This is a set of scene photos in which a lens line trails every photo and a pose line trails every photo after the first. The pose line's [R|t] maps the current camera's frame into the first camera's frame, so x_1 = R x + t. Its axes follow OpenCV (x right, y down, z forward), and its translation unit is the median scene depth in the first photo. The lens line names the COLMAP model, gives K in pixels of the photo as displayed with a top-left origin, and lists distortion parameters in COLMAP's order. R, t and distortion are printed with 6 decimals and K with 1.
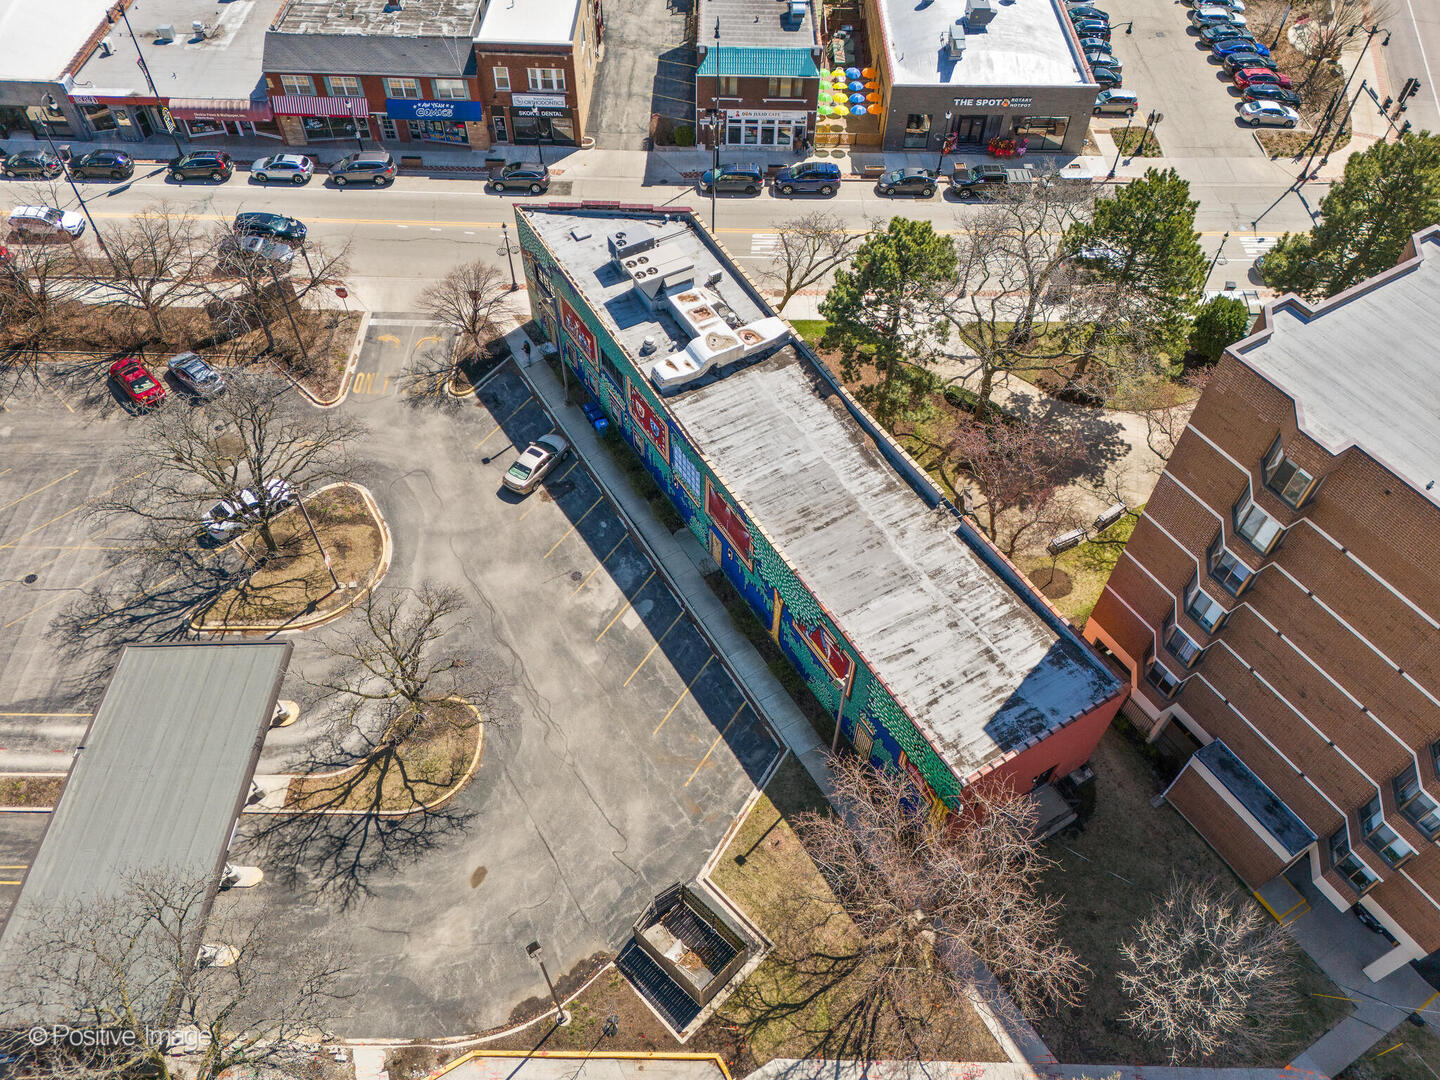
lens RADIAL K [[1059.2, 0, 725.5], [0, 1059.2, 541.0], [0, 0, 1]] dist [0.066271, -0.062908]
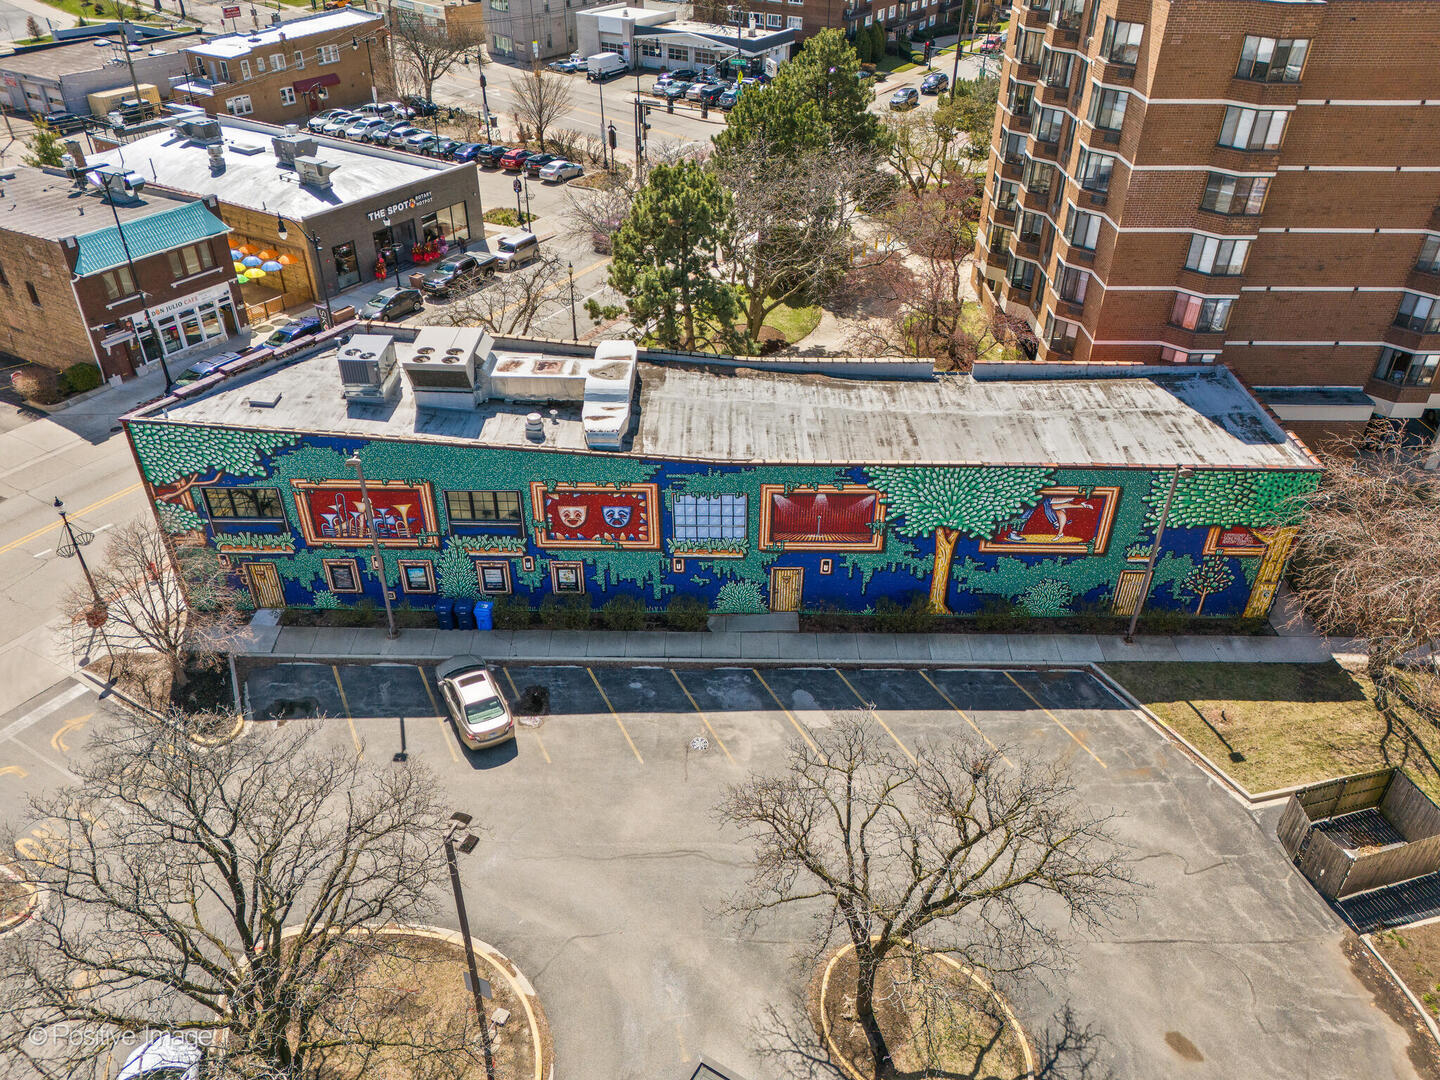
lens RADIAL K [[1070.2, 0, 725.0], [0, 1070.2, 540.4], [0, 0, 1]] dist [0.062614, -0.058136]
pose [[0.515897, -0.489220, 0.703217, -0.554654], [0.664808, 0.746349, 0.031507, -0.073026], [-0.540260, 0.451250, 0.710277, 0.494254]]
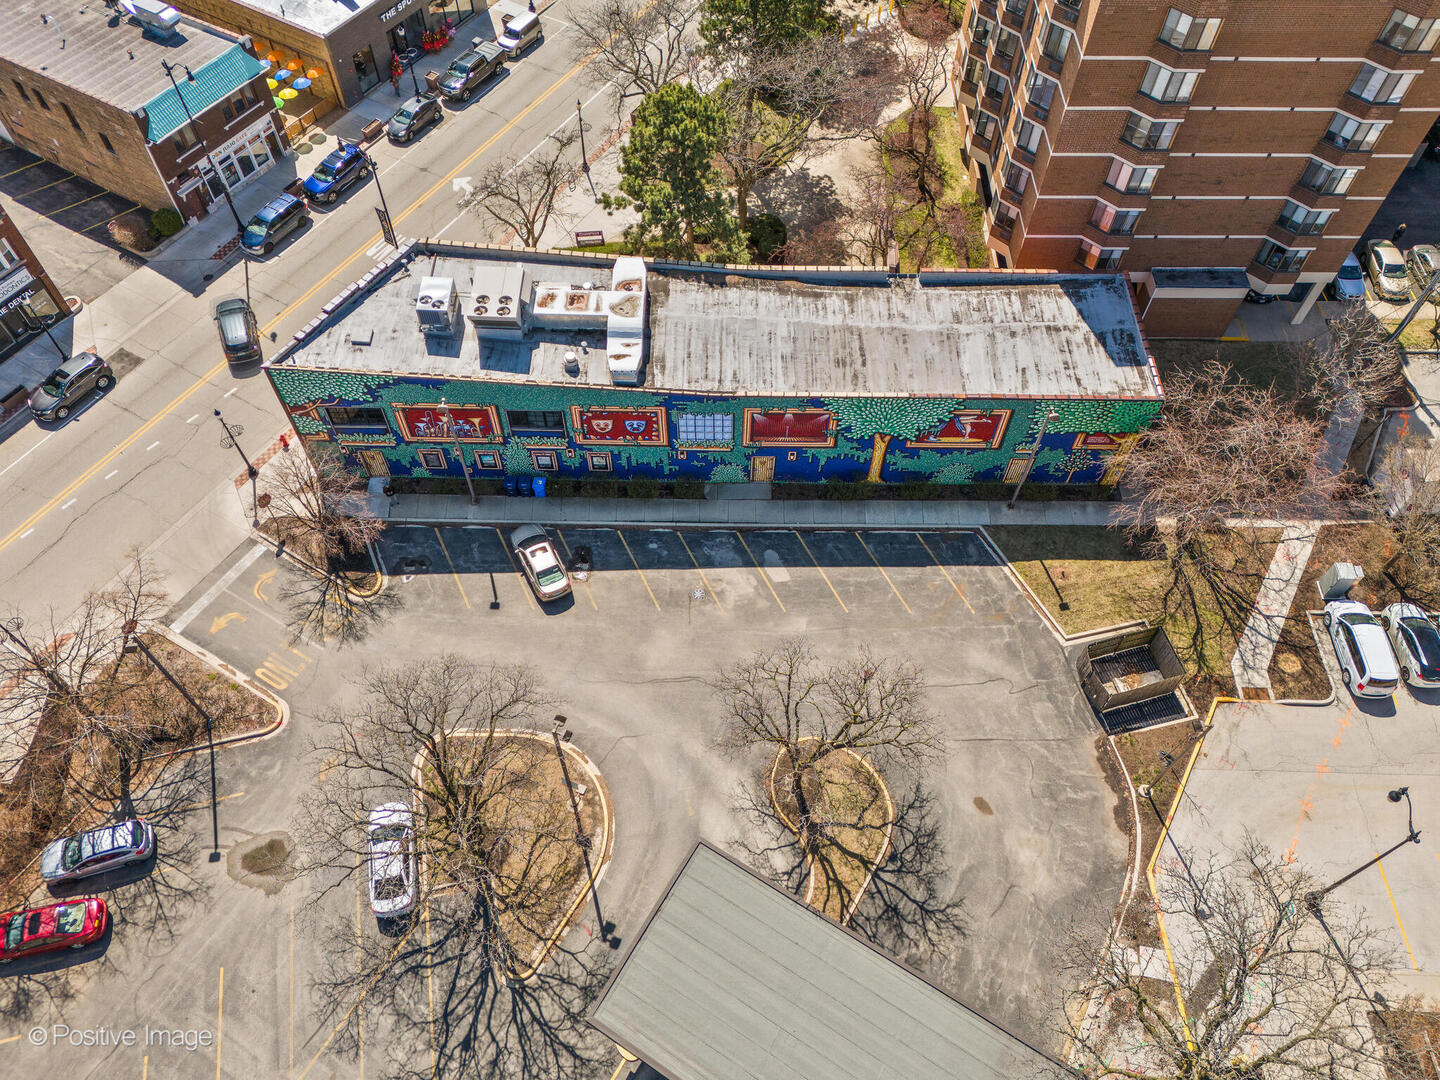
lens RADIAL K [[1059.2, 0, 725.5], [0, 1059.2, 541.0], [0, 0, 1]] dist [0.066271, -0.062908]
pose [[0.518007, -0.714860, 0.469727, -0.557515], [0.662024, 0.682796, 0.309054, -0.284330], [-0.541658, 0.150878, 0.826948, 0.217632]]
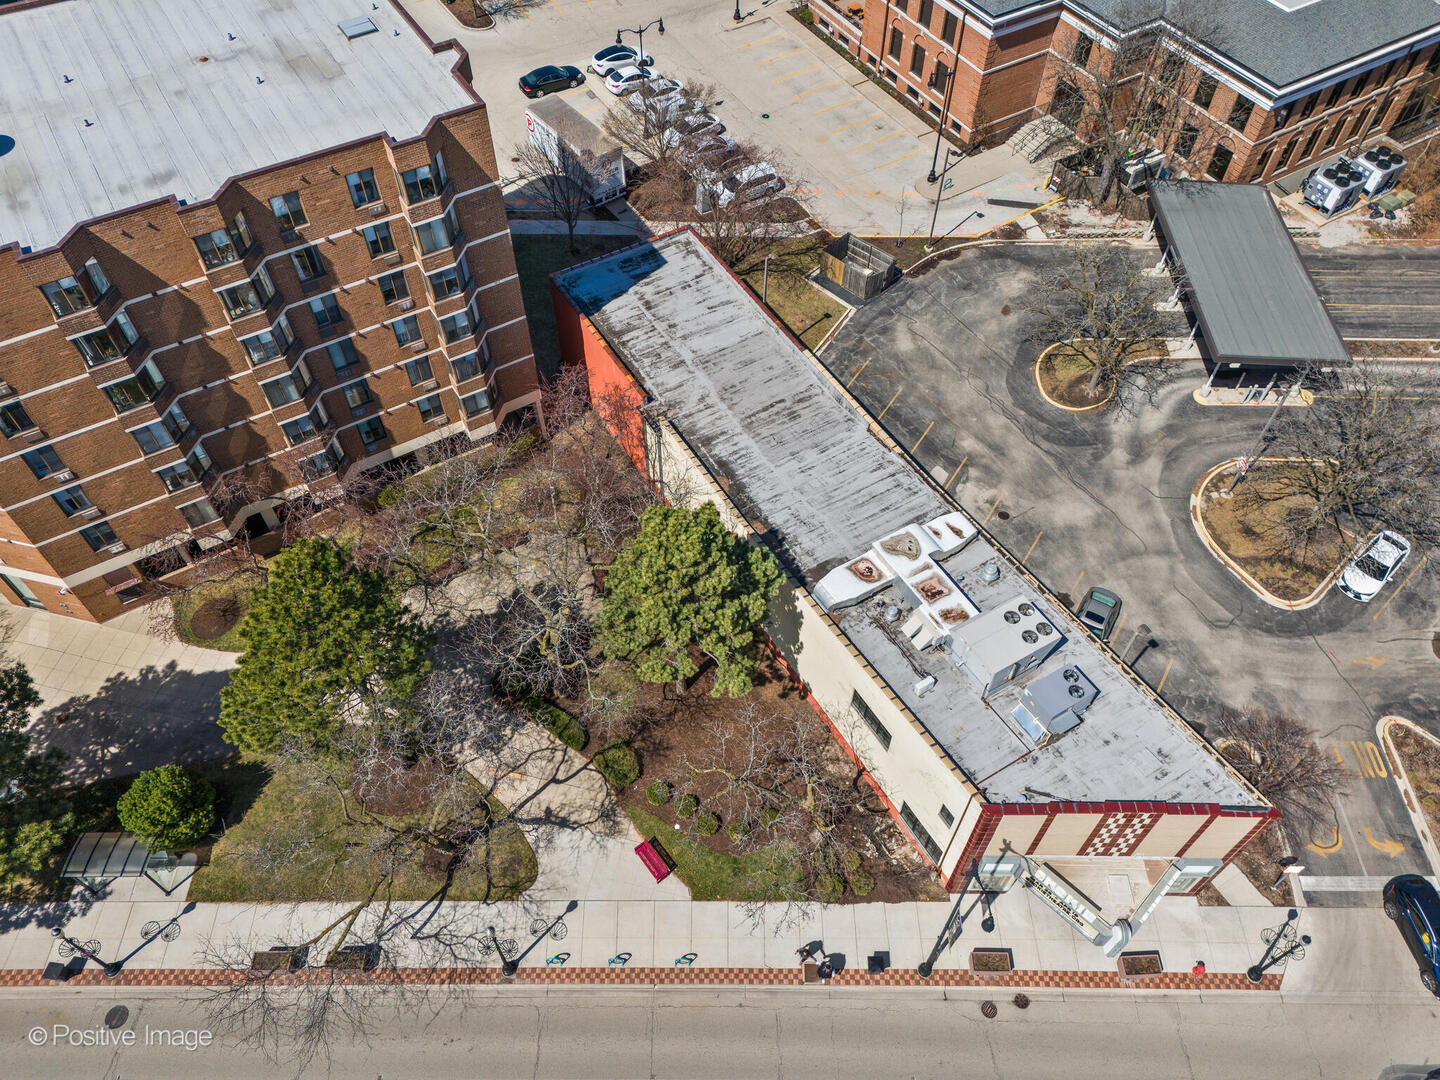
lens RADIAL K [[1080.0, 0, 701.0], [0, 1080.0, 522.7], [0, 0, 1]] dist [0.041129, -0.062815]
pose [[-0.999890, -0.014824, 0.001080, 0.153242], [0.004382, -0.224574, 0.974447, -1.019557], [-0.014202, 0.974344, 0.224614, 0.814199]]
